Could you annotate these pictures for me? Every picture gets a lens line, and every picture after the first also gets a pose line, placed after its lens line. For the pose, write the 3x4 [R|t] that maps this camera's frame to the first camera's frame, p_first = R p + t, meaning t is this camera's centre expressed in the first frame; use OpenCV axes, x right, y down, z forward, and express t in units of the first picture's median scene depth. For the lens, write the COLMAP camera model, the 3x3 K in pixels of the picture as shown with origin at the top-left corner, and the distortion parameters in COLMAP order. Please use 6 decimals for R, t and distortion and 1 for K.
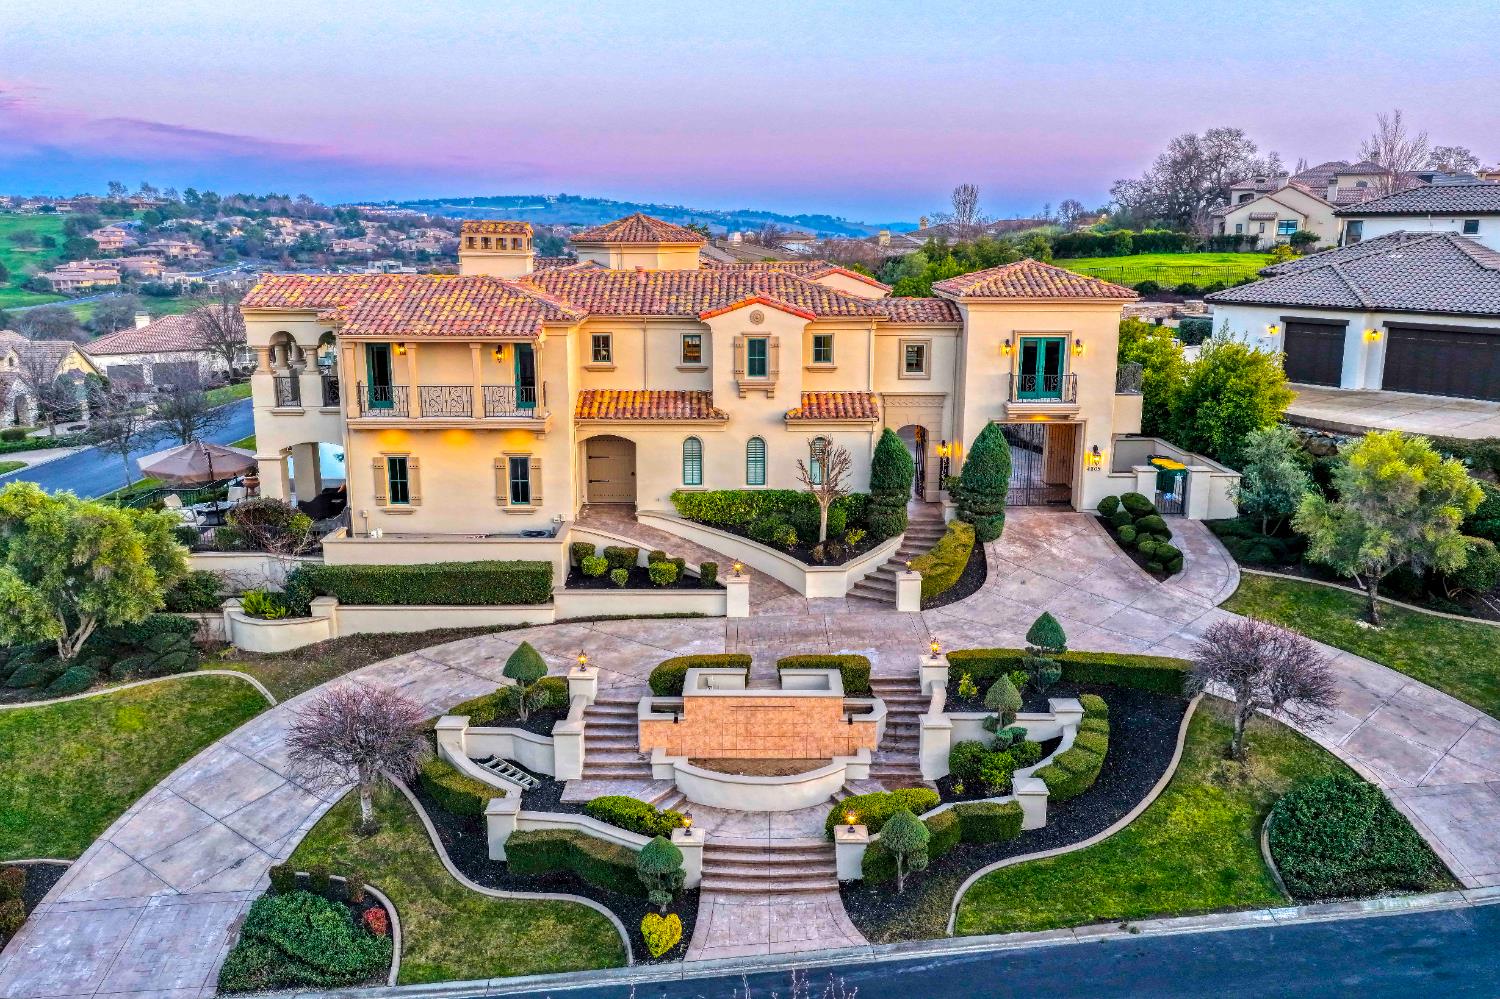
lens RADIAL K [[1239.9, 0, 750.0], [0, 1239.9, 499.5], [0, 0, 1]] dist [-0.001859, 0.016669]
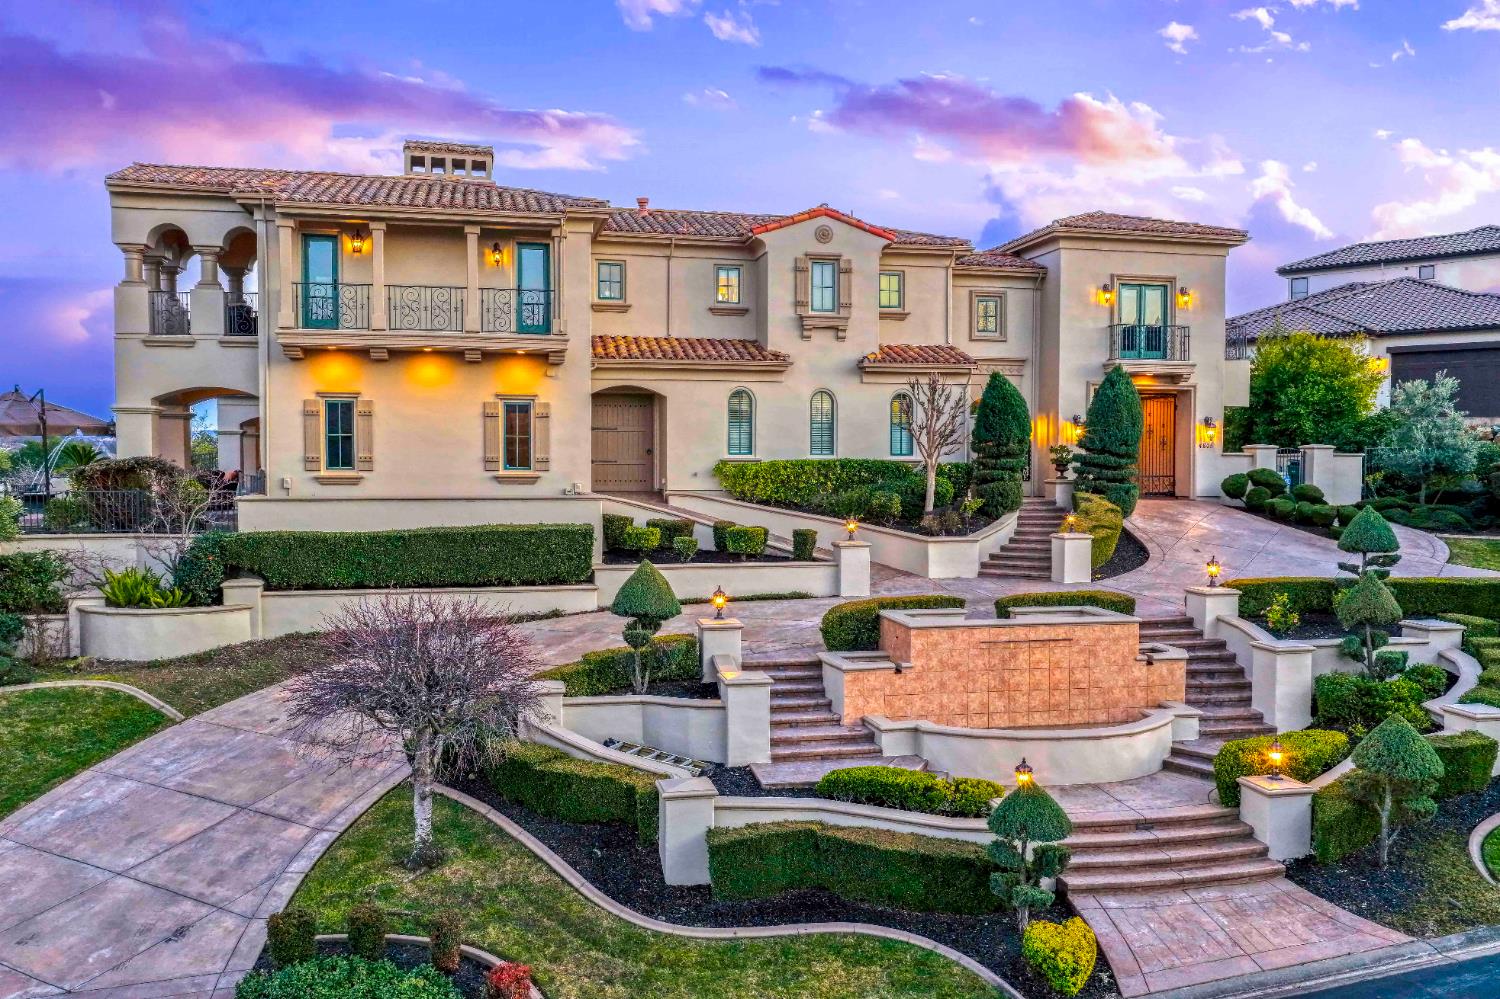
lens RADIAL K [[1239.9, 0, 750.0], [0, 1239.9, 499.5], [0, 0, 1]] dist [-0.001859, 0.016669]
pose [[0.978789, -0.007346, 0.204741, -0.216753], [0.045326, 0.982357, -0.181441, 0.168232], [-0.199796, 0.186873, 0.961852, 0.317793]]
